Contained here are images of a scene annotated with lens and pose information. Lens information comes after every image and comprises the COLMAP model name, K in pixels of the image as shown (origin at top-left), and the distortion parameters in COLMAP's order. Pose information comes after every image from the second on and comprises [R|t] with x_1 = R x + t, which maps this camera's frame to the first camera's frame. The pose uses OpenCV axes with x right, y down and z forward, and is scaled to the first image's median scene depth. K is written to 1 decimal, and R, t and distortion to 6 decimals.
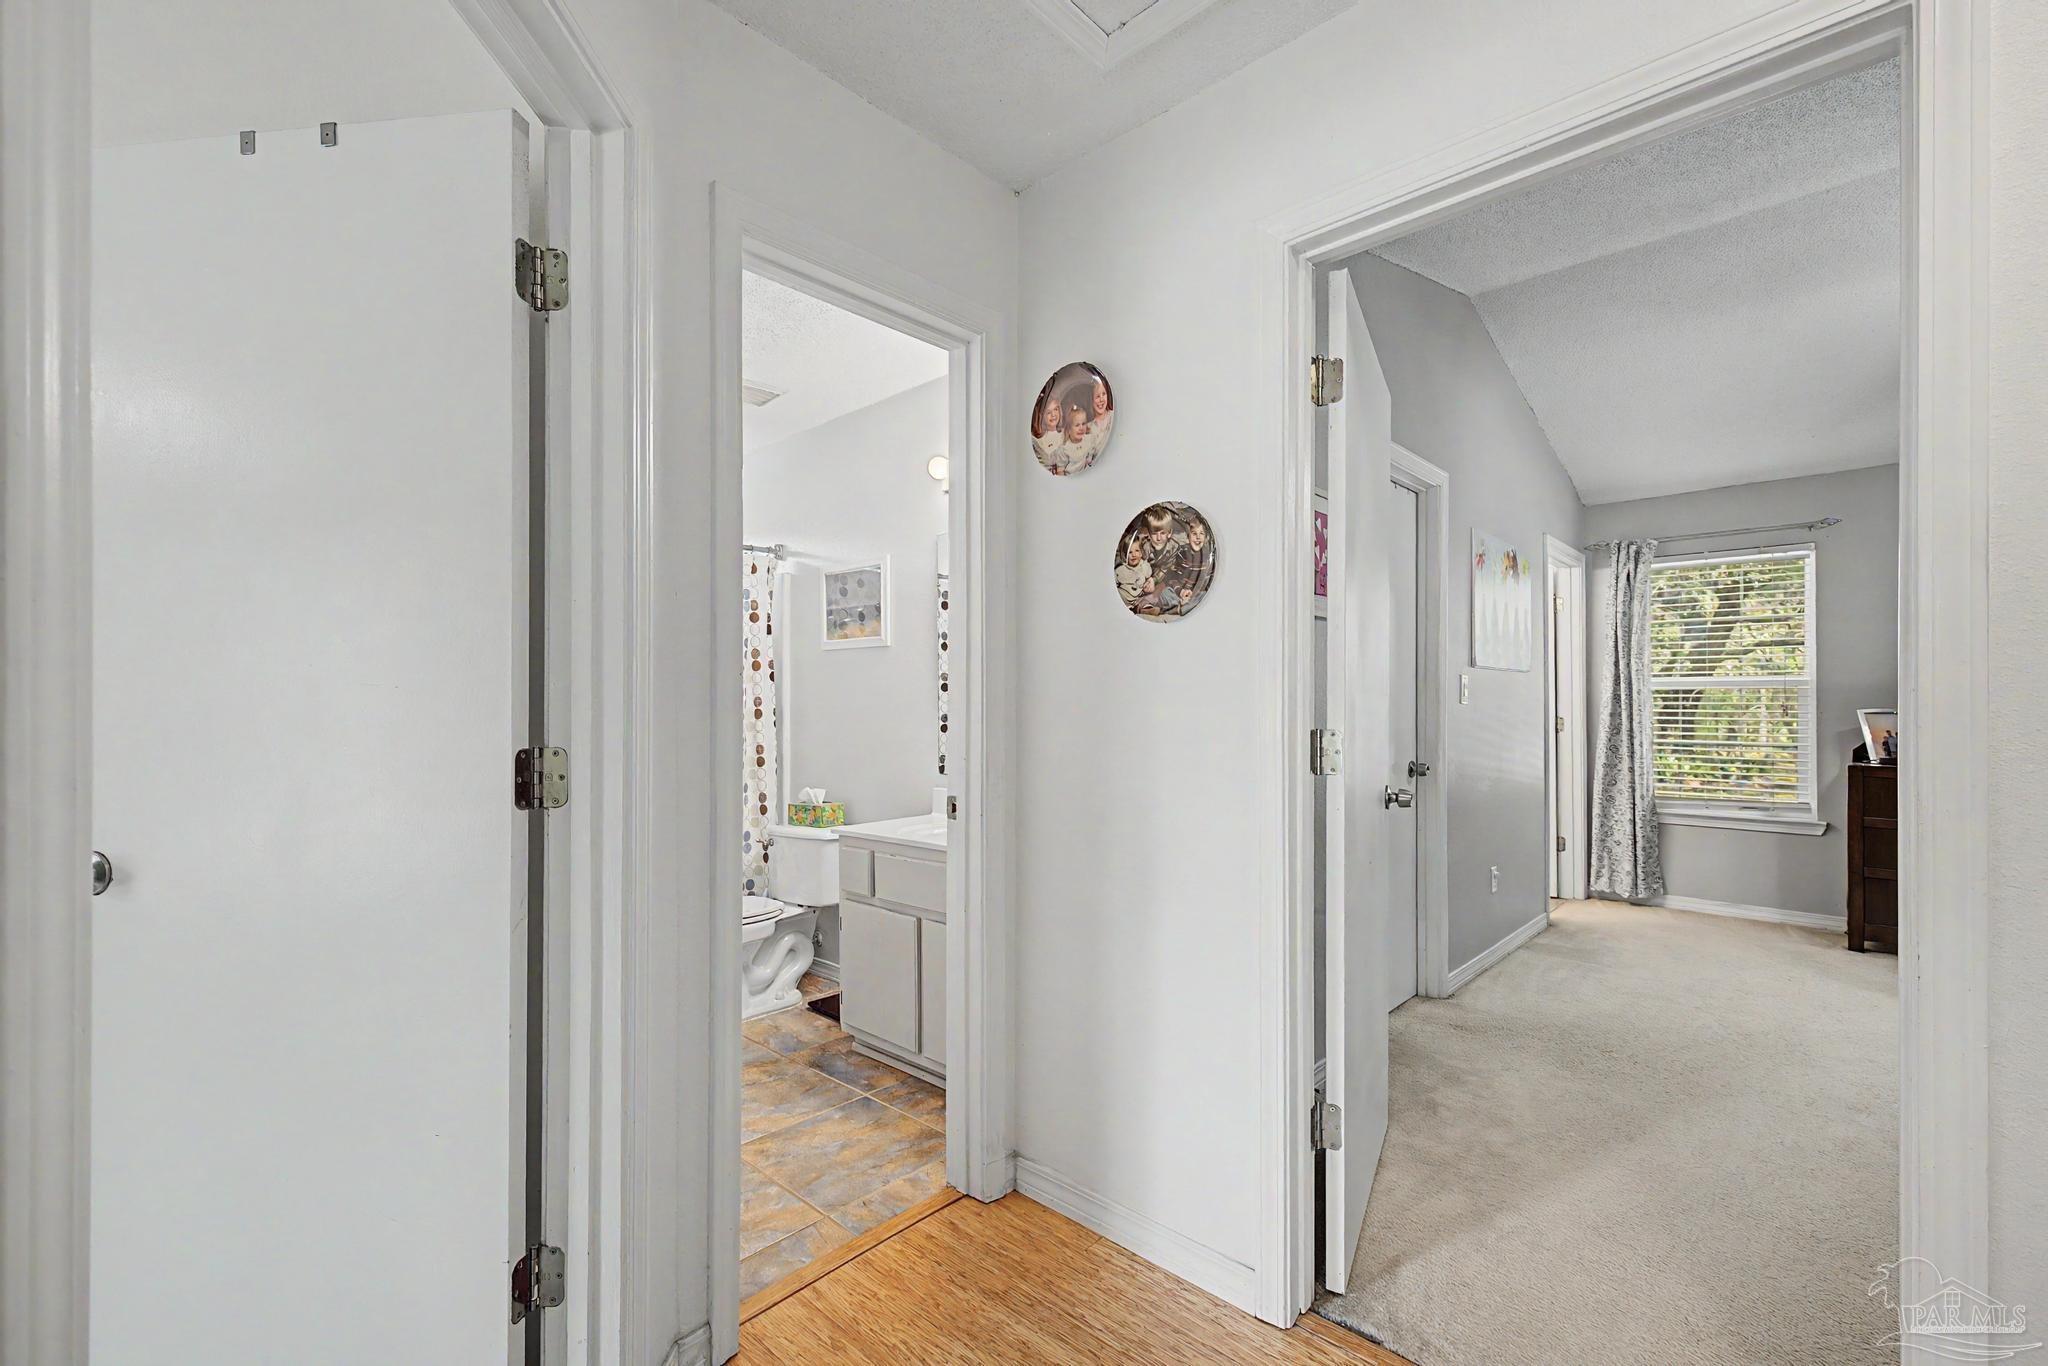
lens RADIAL K [[858.8, 0, 1021.2], [0, 858.8, 702.3], [0, 0, 1]] dist [0.010551, -0.005067]
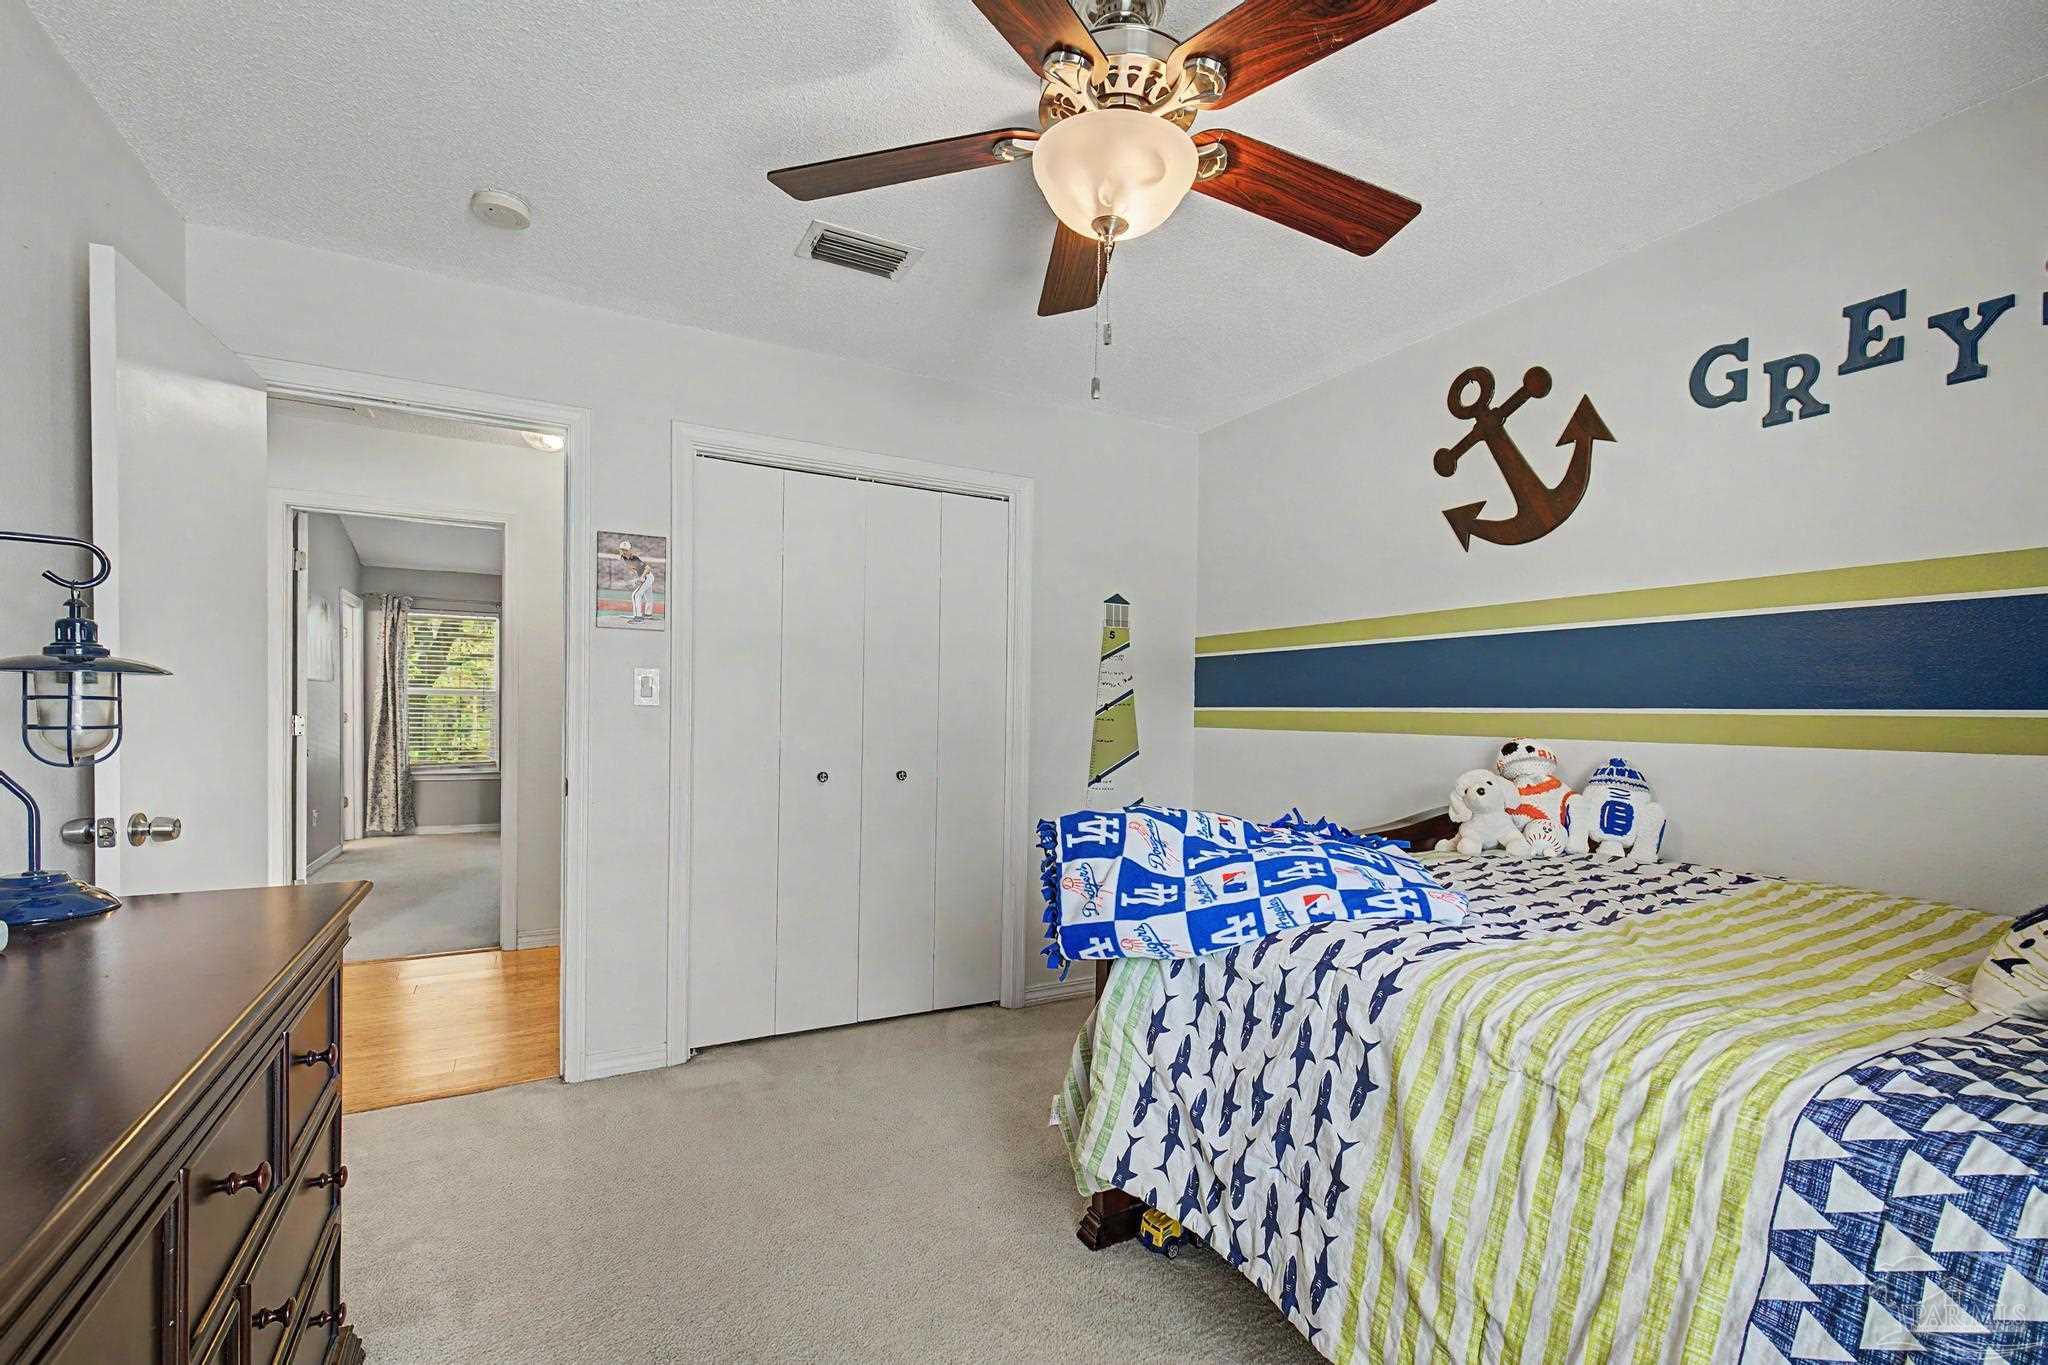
lens RADIAL K [[858.8, 0, 1002.7], [0, 858.8, 724.3], [0, 0, 1]] dist [0.010551, -0.005067]
pose [[0.308095, -0.010014, 0.951303, -0.406569], [-0.012318, 0.999819, 0.014515, 0.002686], [-0.951276, -0.016191, 0.307916, -0.484864]]
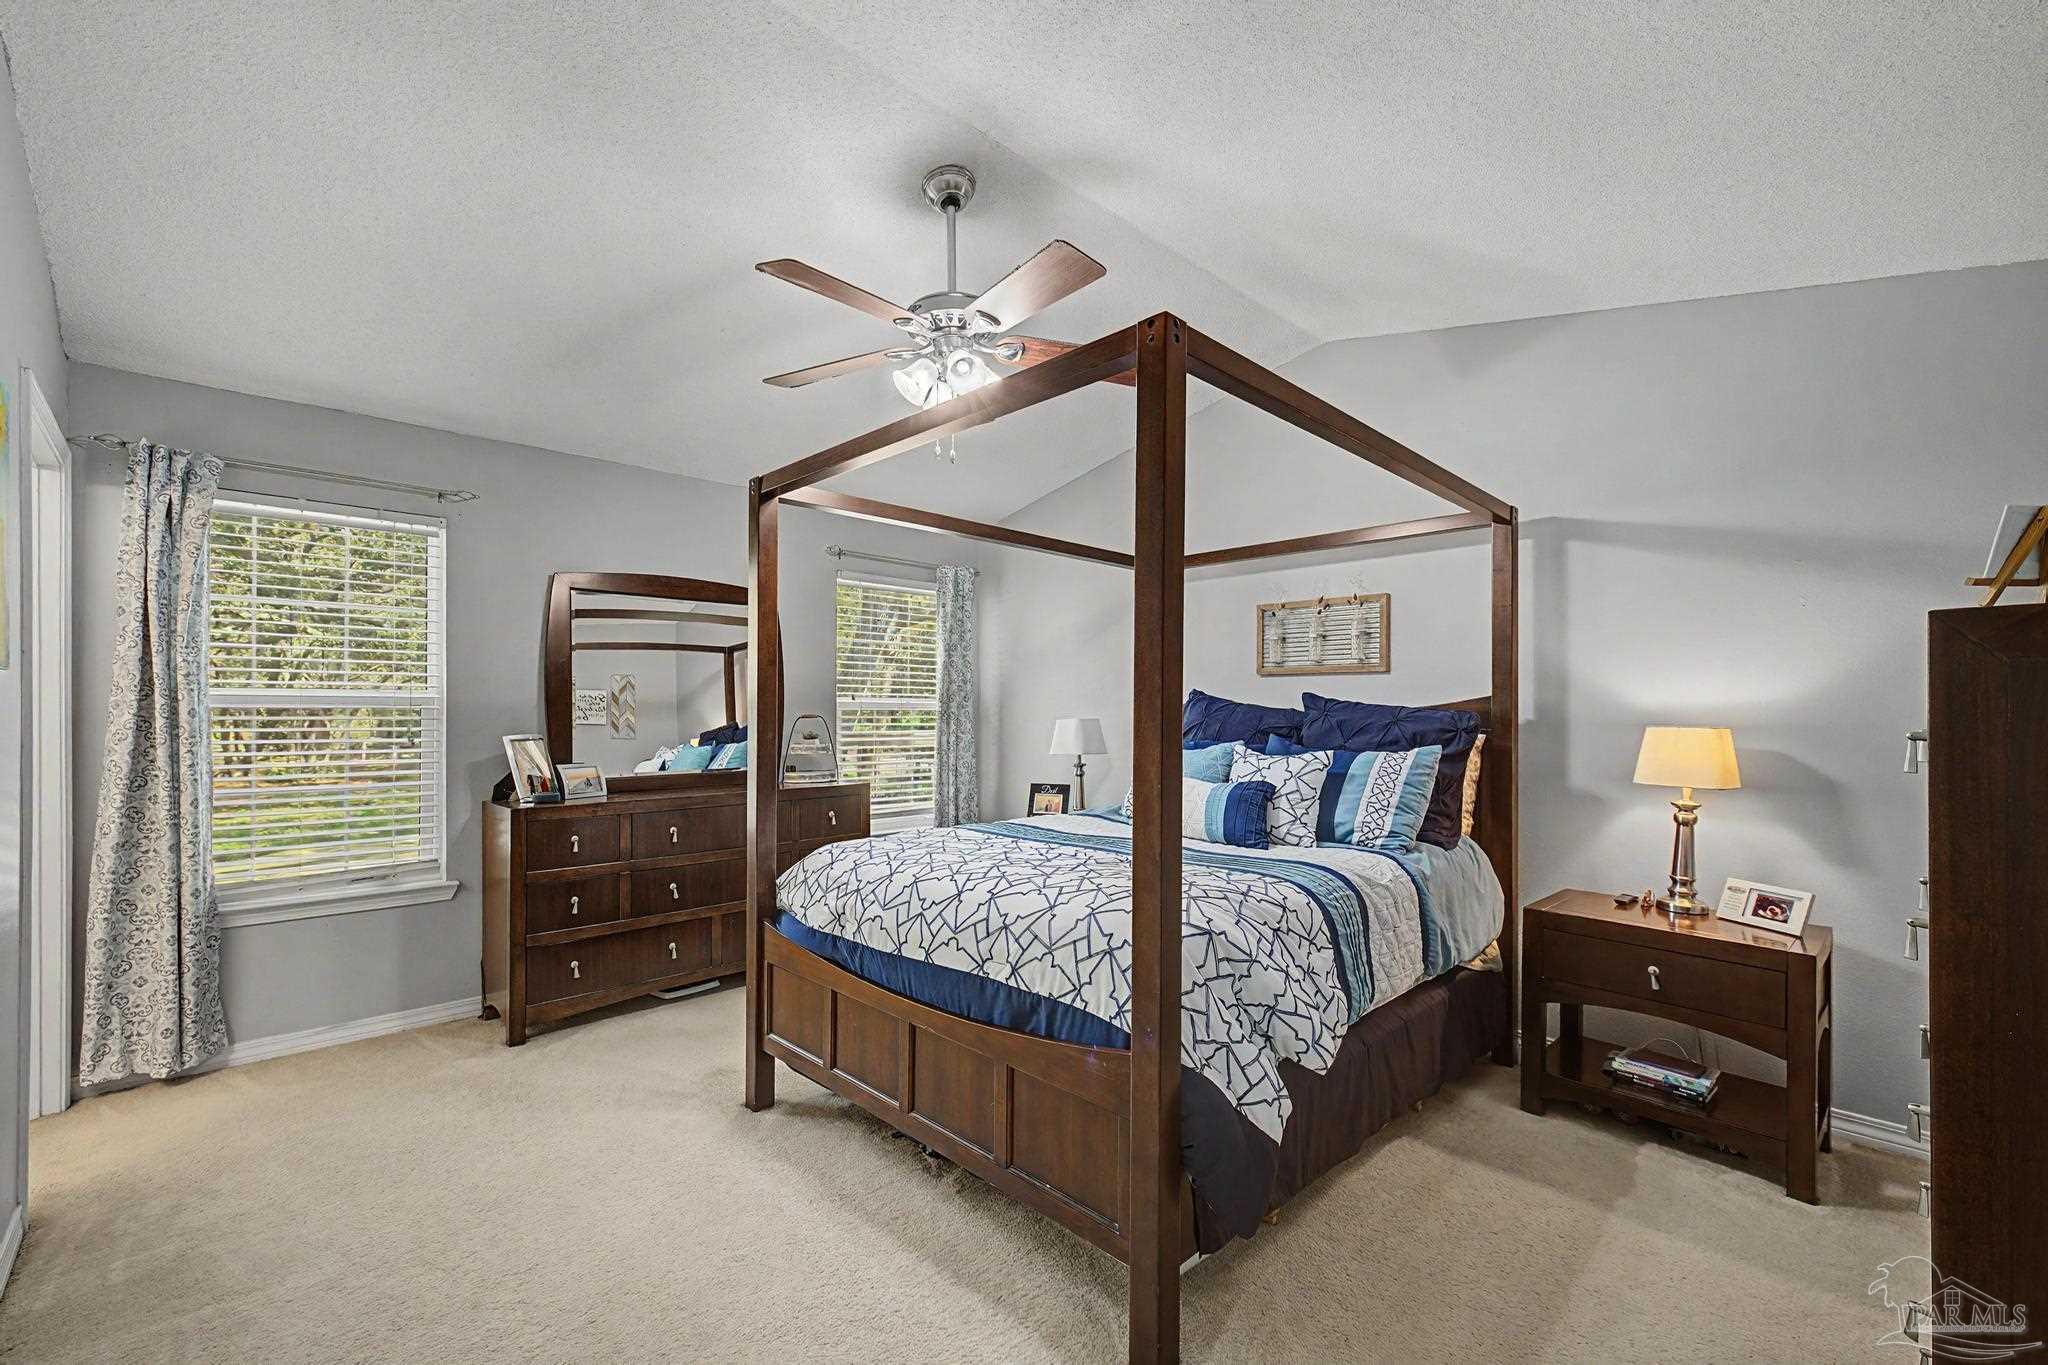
lens RADIAL K [[858.8, 0, 1029.4], [0, 858.8, 700.9], [0, 0, 1]] dist [0.010551, -0.005067]
pose [[0.066168, 0.010395, 0.997754, 0.174425], [-0.002924, 0.999943, -0.010224, -0.015183], [-0.997804, -0.002241, 0.066195, 0.398374]]
